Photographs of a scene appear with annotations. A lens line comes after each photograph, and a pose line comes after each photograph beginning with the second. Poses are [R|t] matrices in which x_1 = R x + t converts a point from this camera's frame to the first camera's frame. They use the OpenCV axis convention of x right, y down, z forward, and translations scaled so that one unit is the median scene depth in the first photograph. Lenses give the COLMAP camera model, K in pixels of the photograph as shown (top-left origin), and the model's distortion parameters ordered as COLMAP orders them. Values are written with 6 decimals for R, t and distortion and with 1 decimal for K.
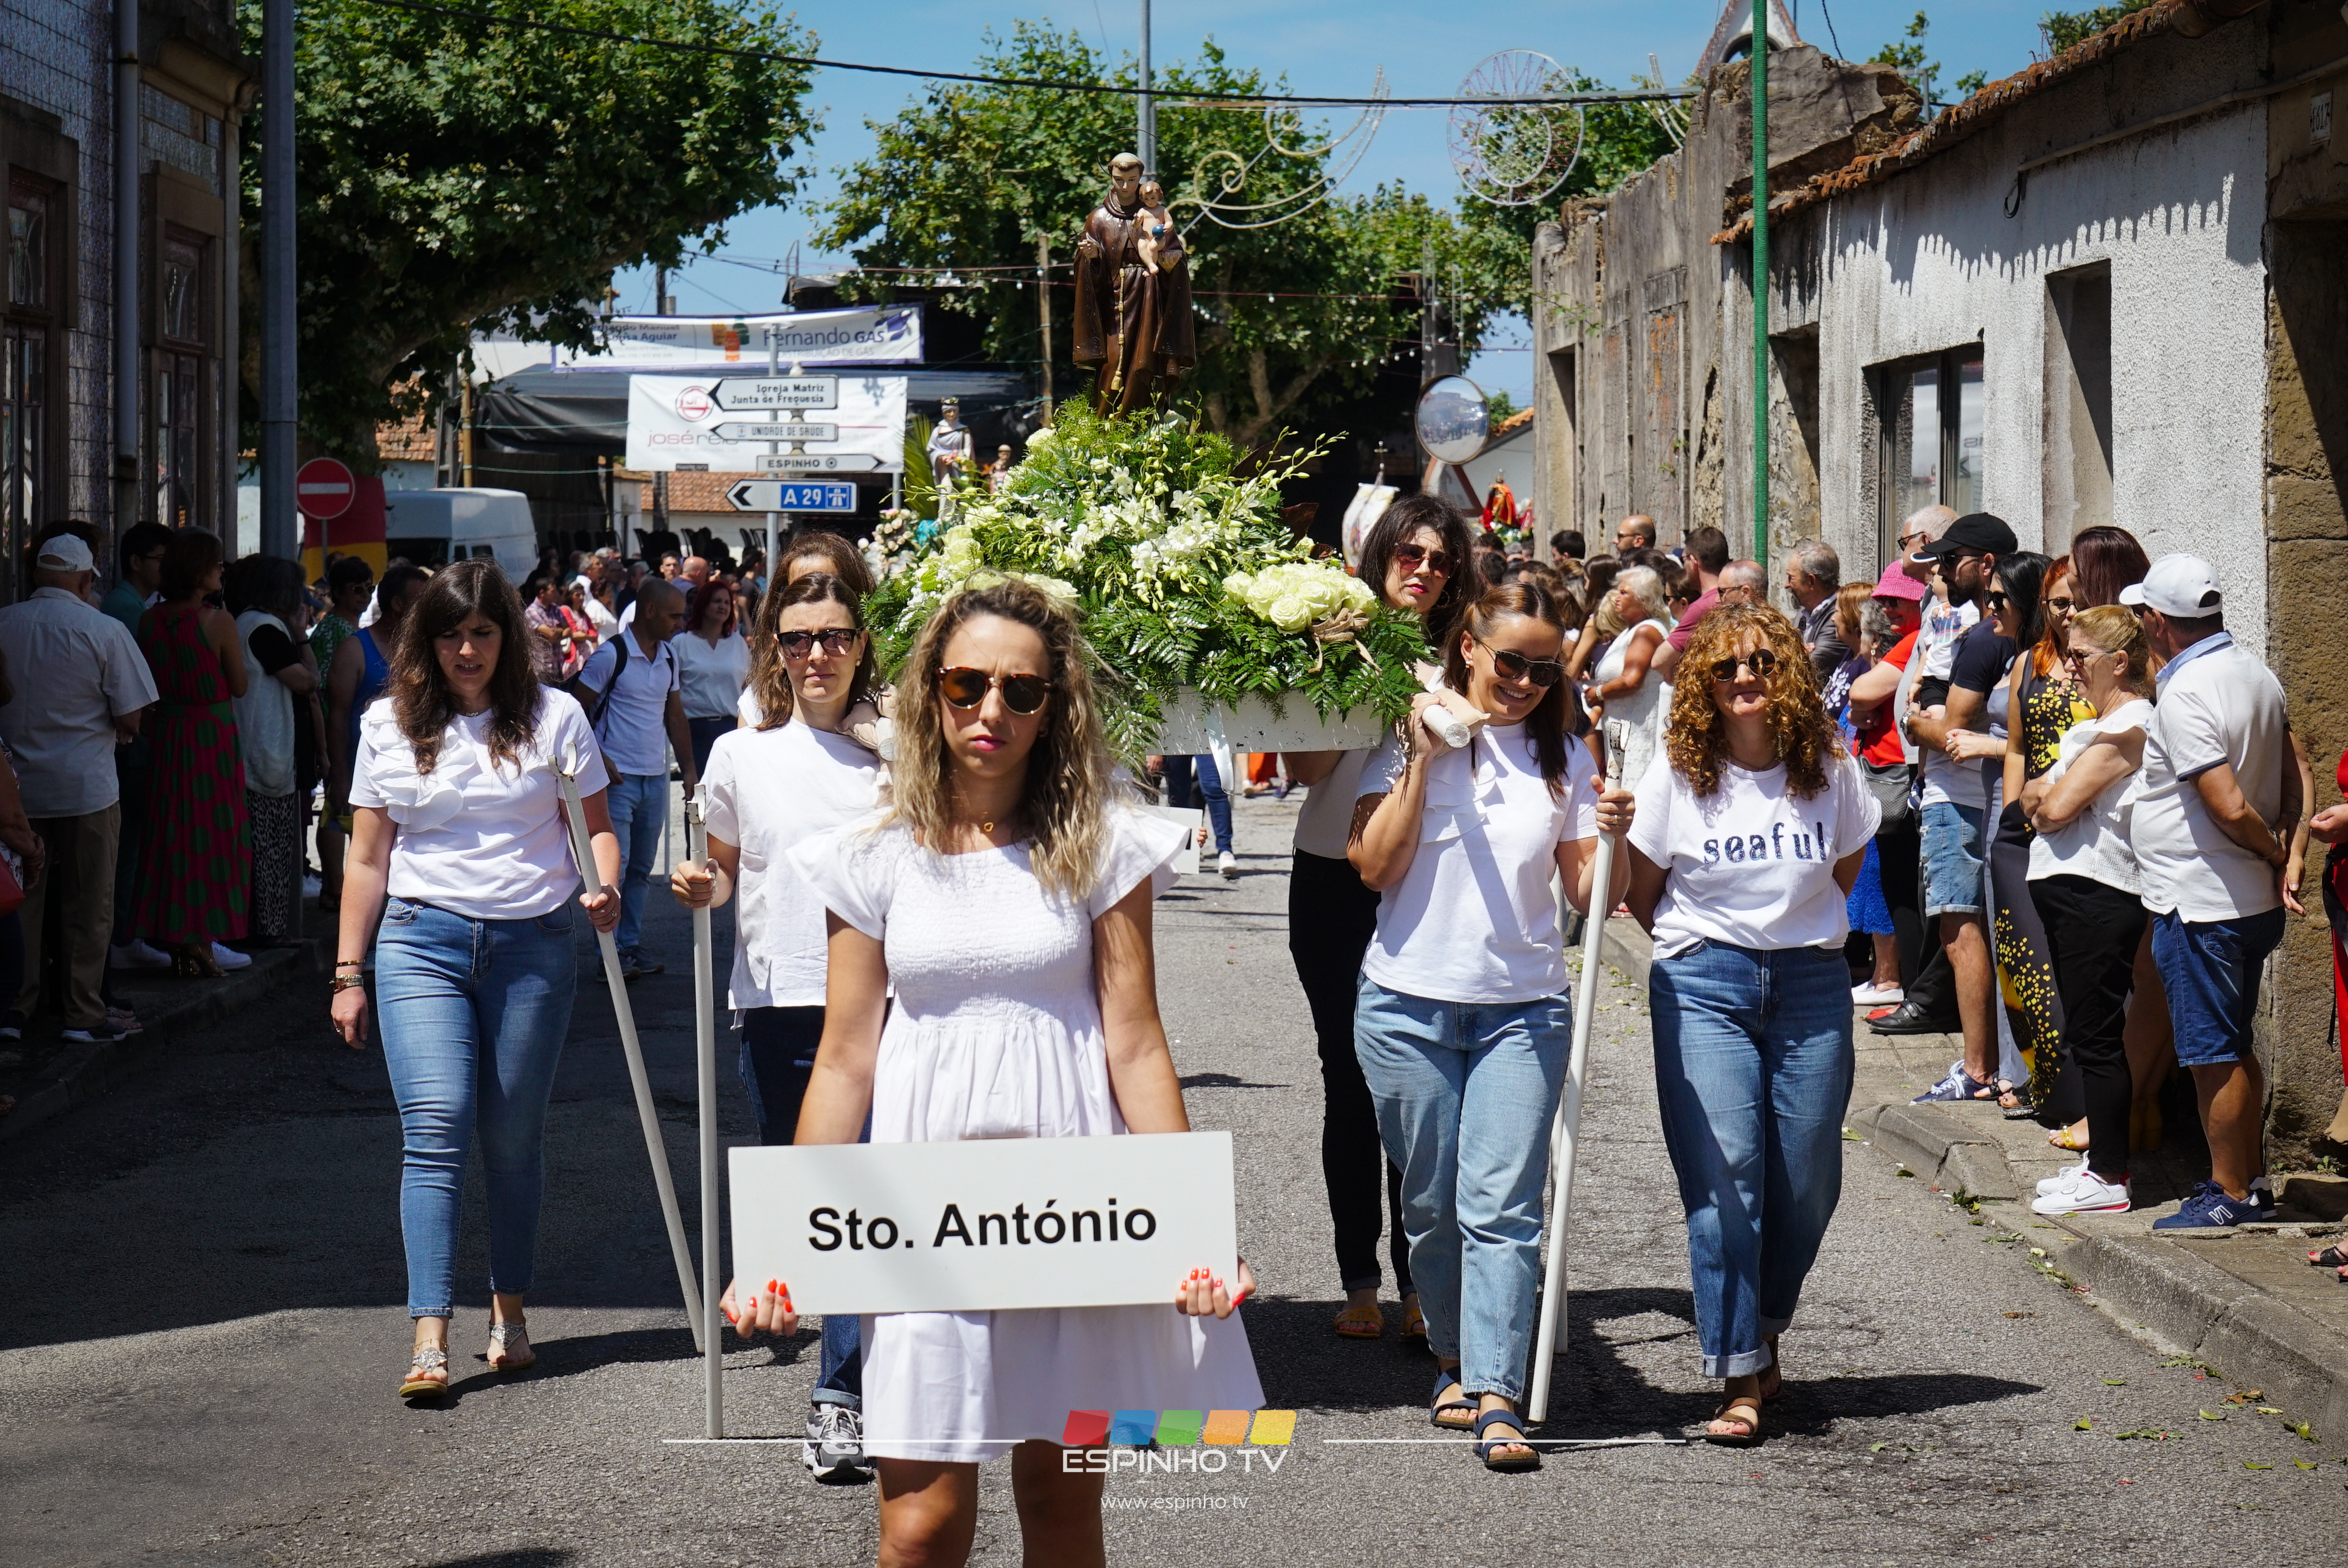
lens RADIAL K [[4750.8, 0, 1168.9], [0, 4750.8, 794.7], [0, 0, 1]] dist [-0.053098, 0.000000]
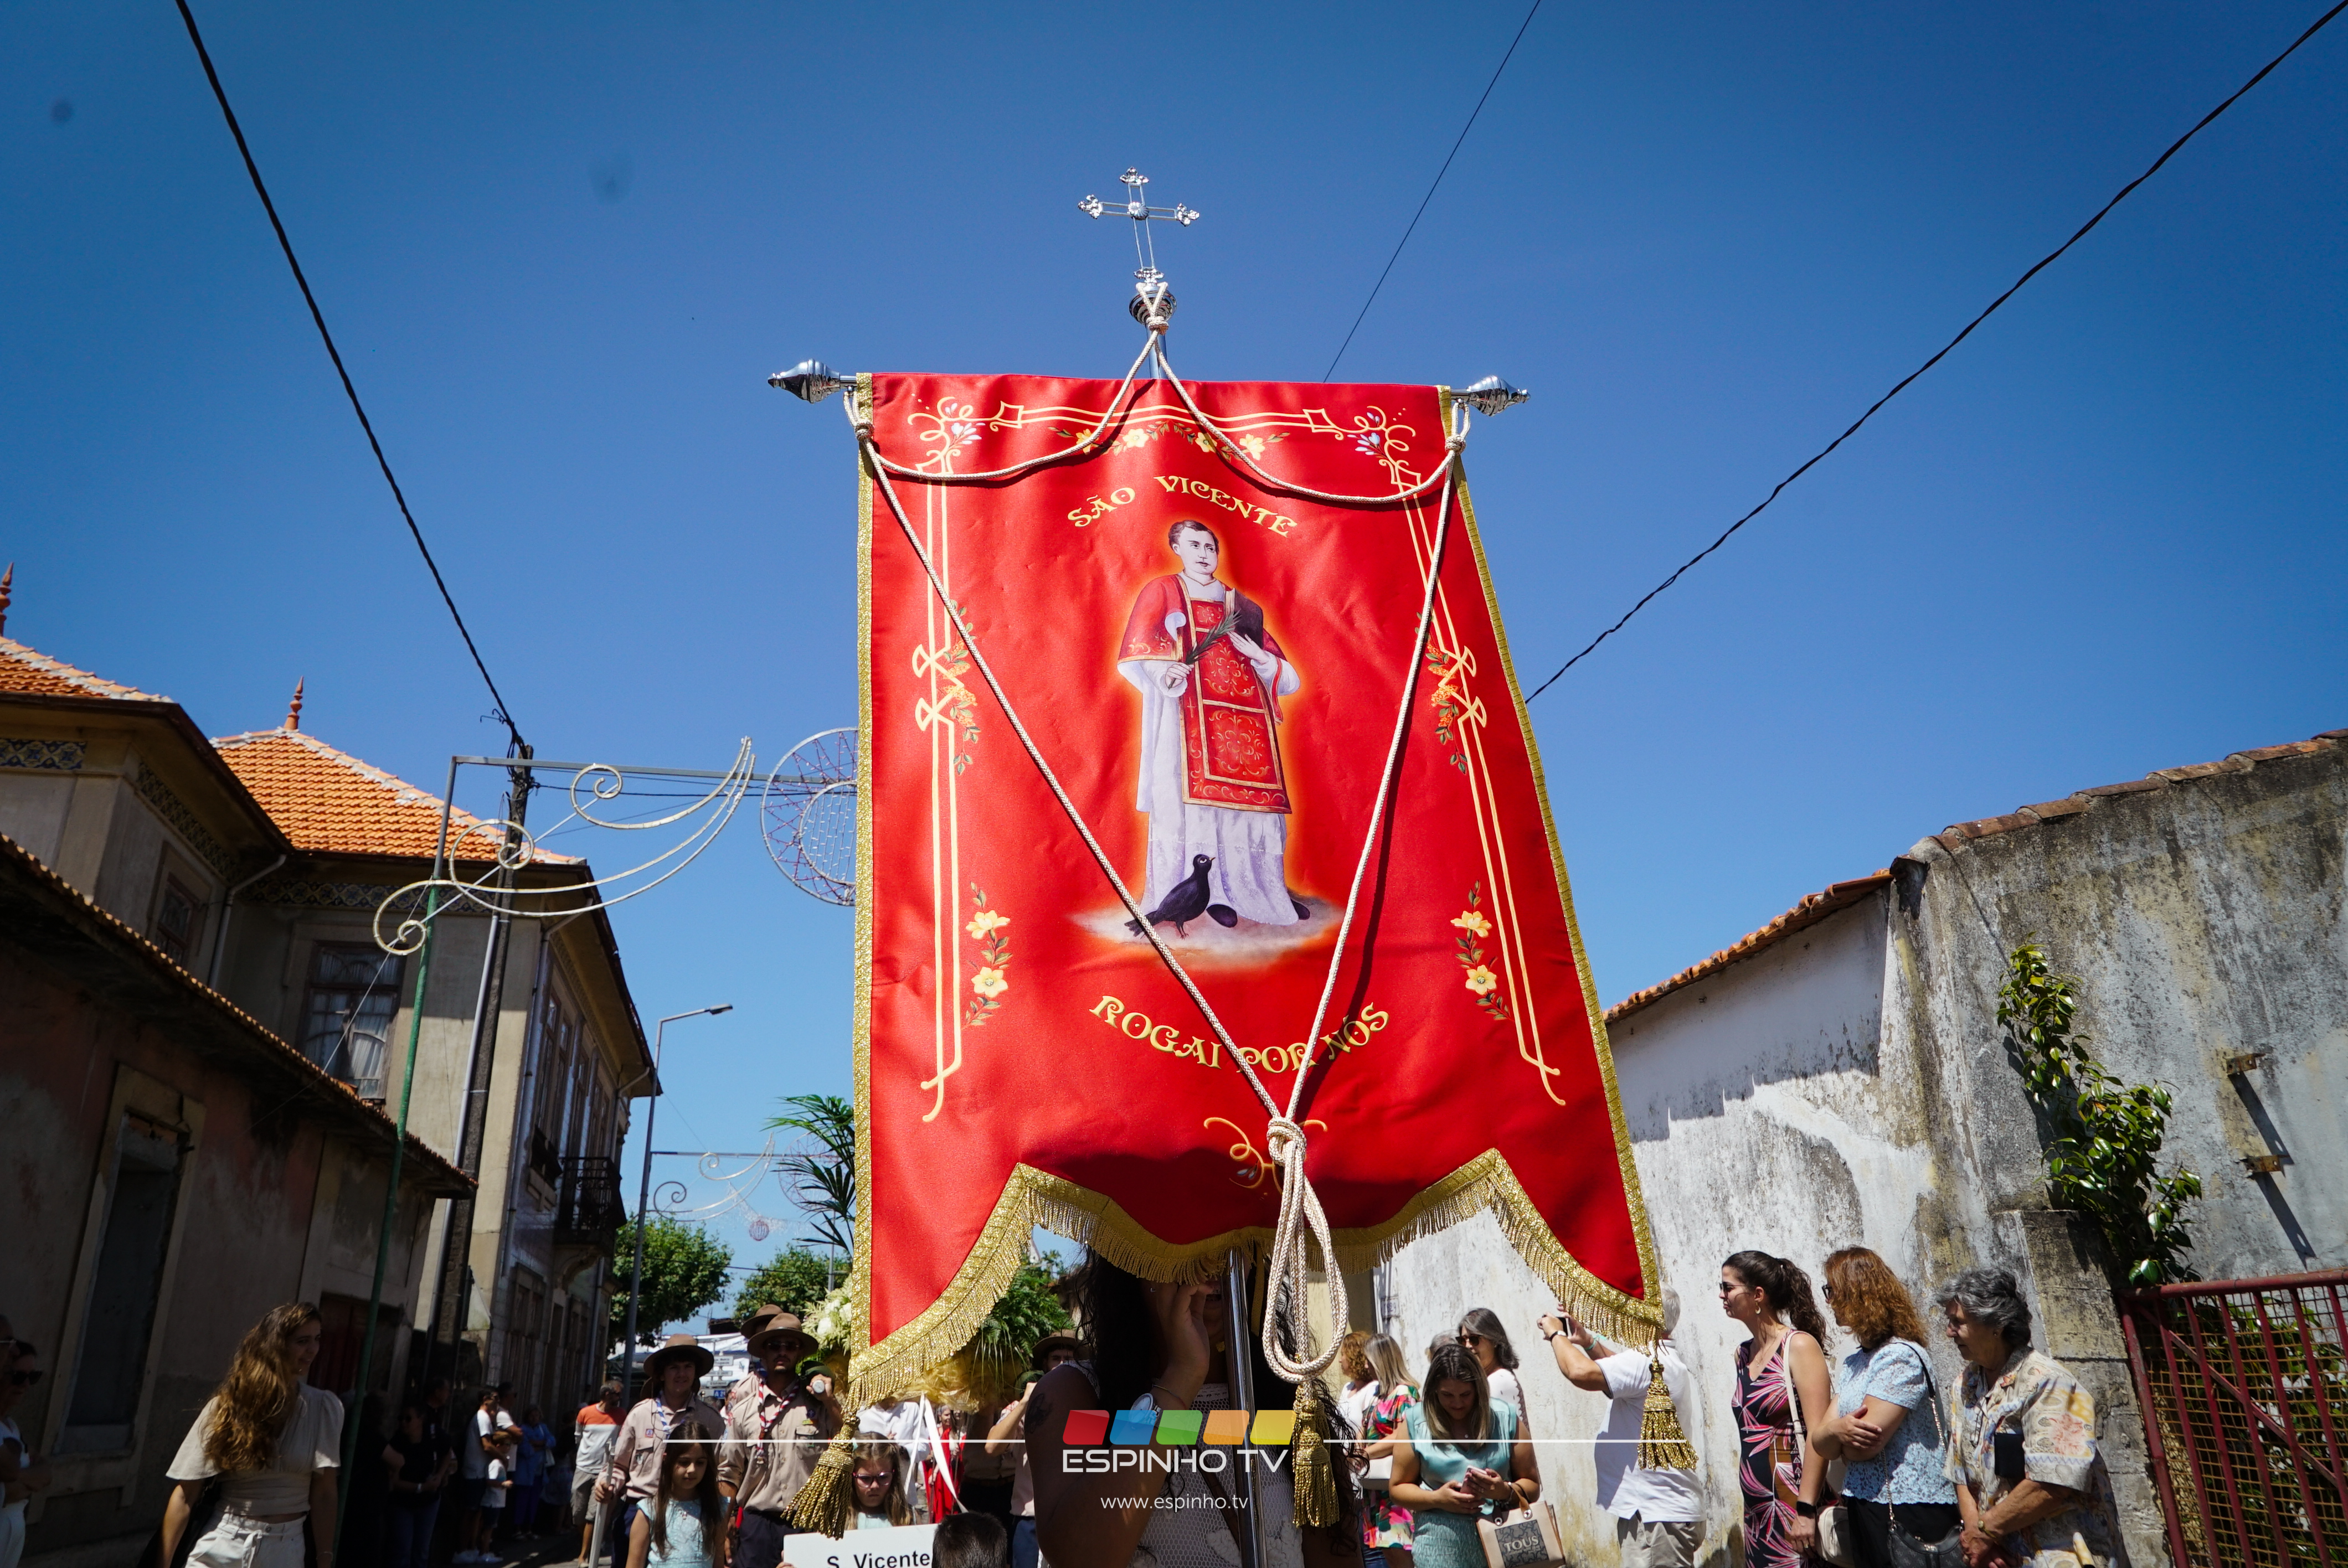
lens RADIAL K [[1630.5, 0, 1153.0], [0, 1630.5, 781.3], [0, 0, 1]] dist [-0.007334, 0.017088]
pose [[0.982287, 0.051308, 0.180220, -0.013509], [0.026788, 0.913451, -0.406065, 0.034379], [-0.185457, 0.403701, 0.895897, -0.519169]]
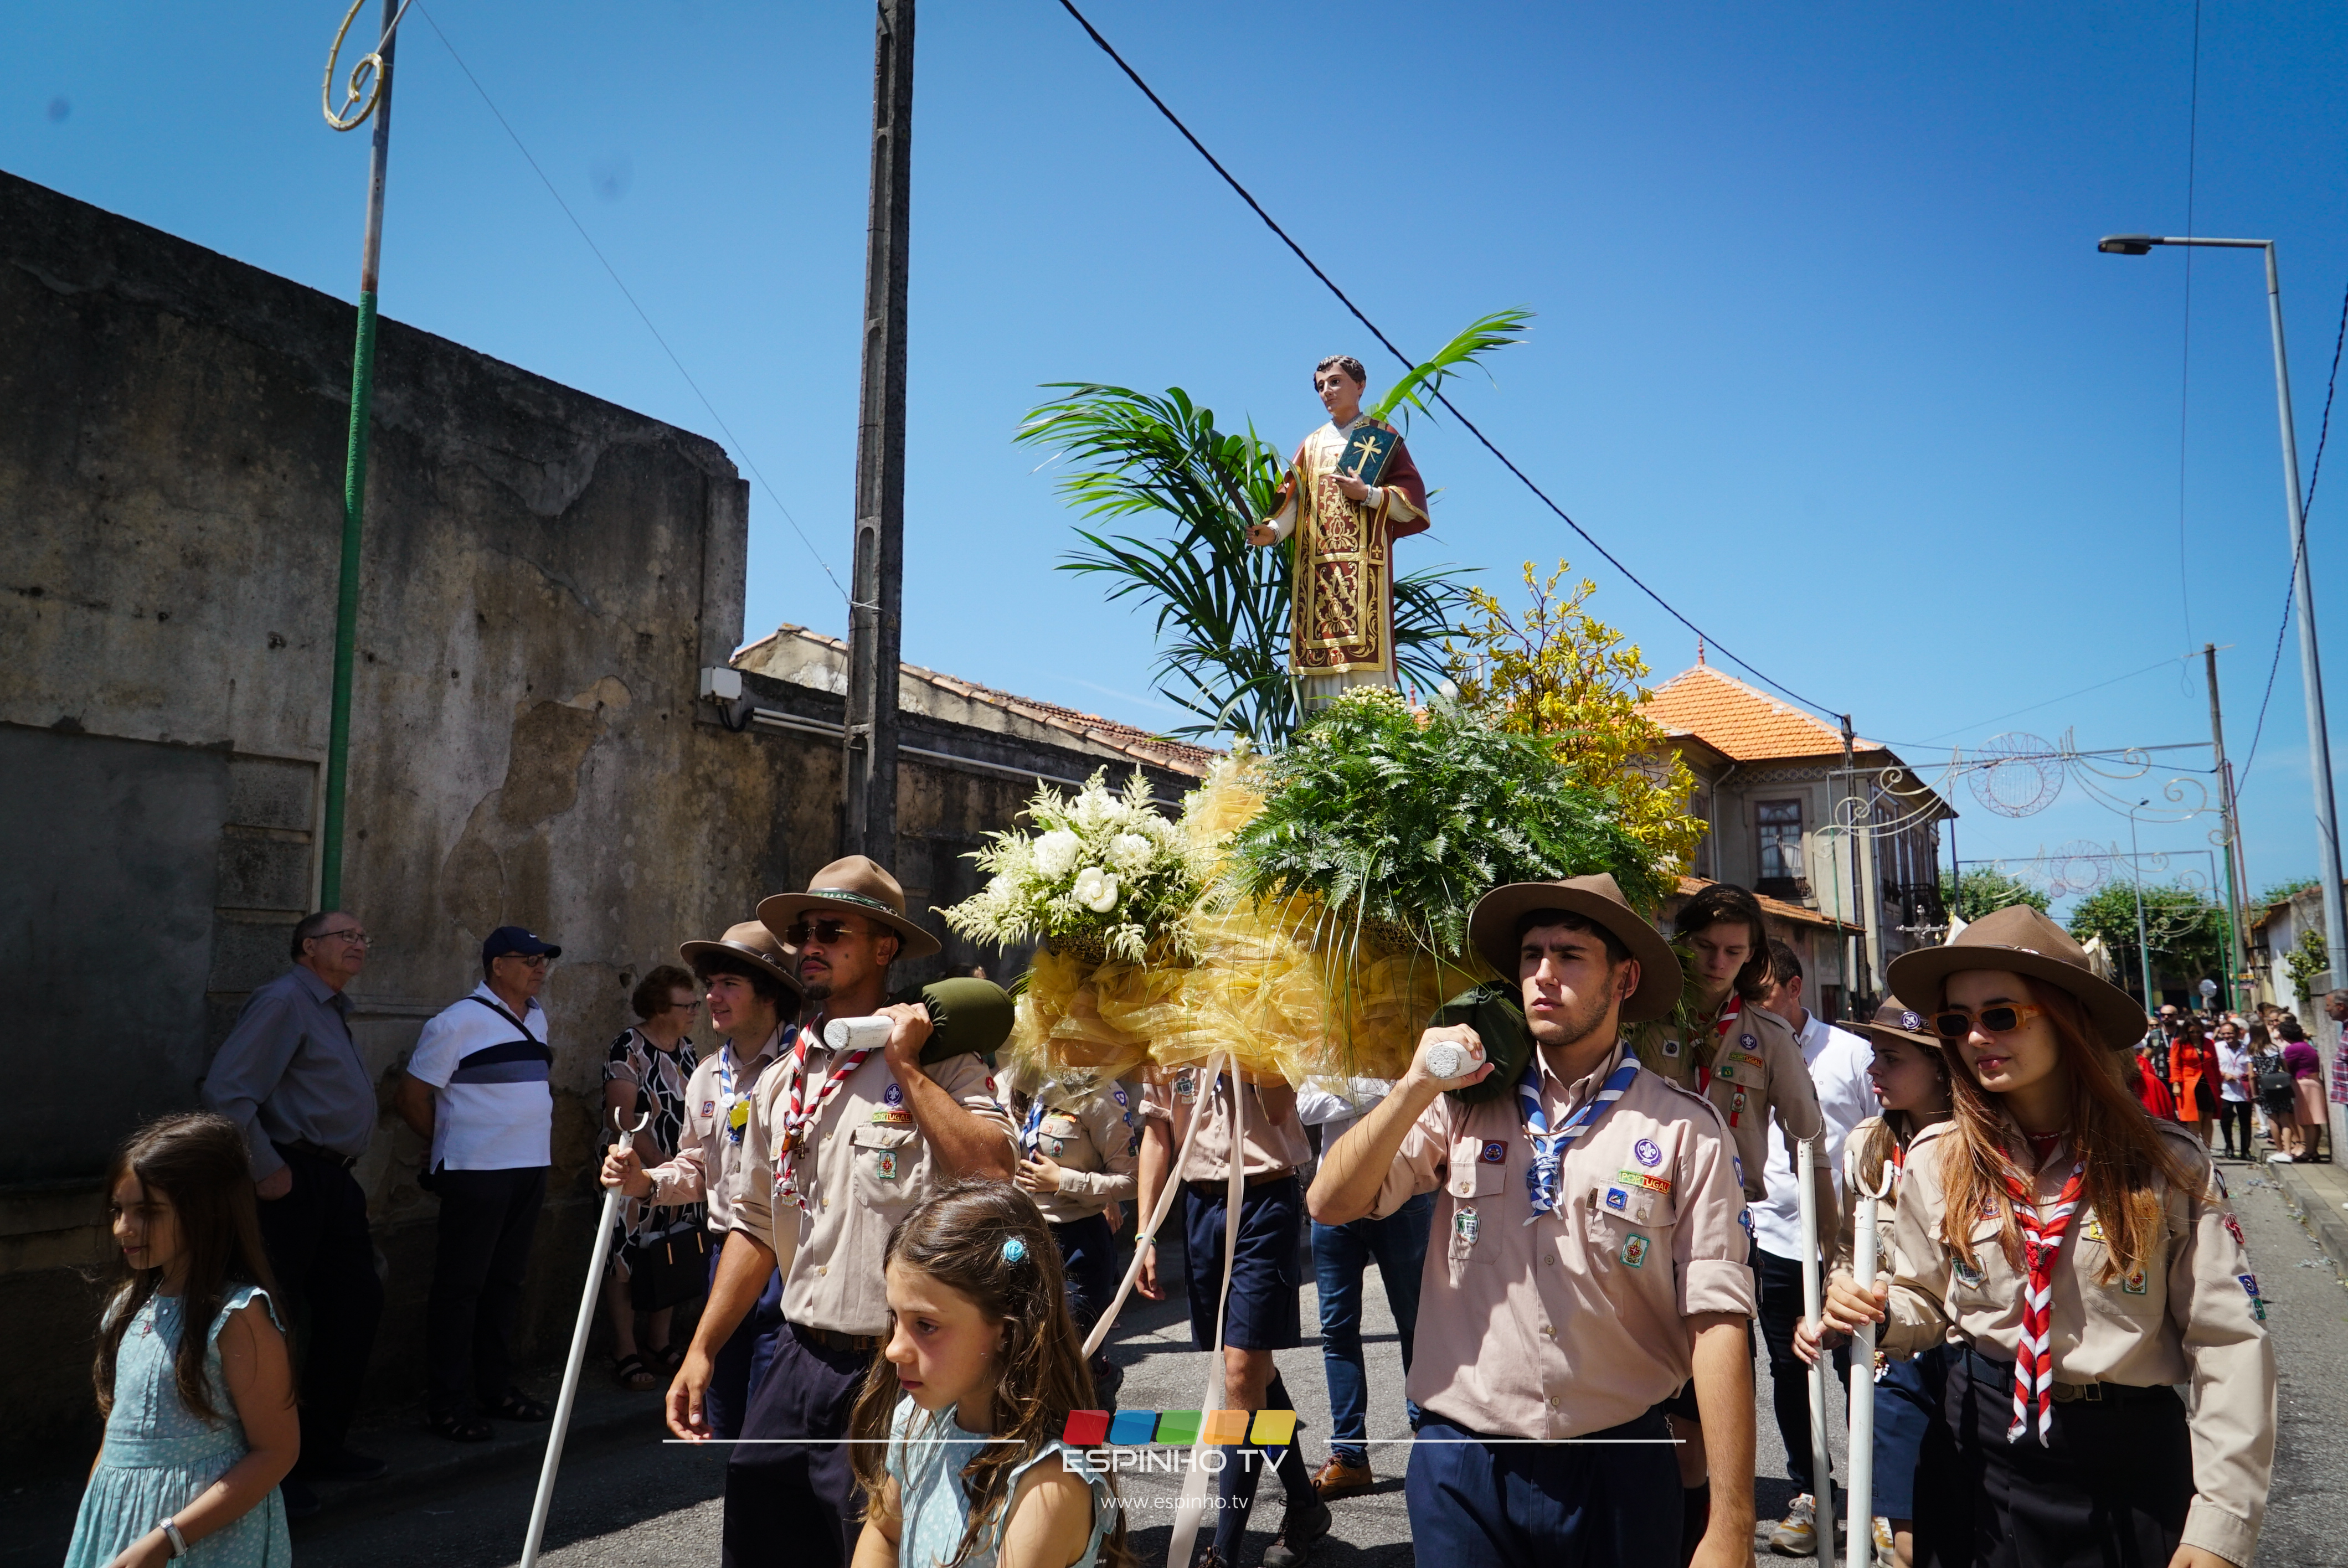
lens RADIAL K [[1613.7, 0, 1162.7], [0, 1613.7, 777.1], [0, 0, 1]] dist [-0.004601, 0.005675]
pose [[0.837173, -0.084601, -0.540356, 0.105358], [-0.022918, 0.981671, -0.189203, 0.060852], [0.546458, 0.170779, 0.819889, -1.337361]]
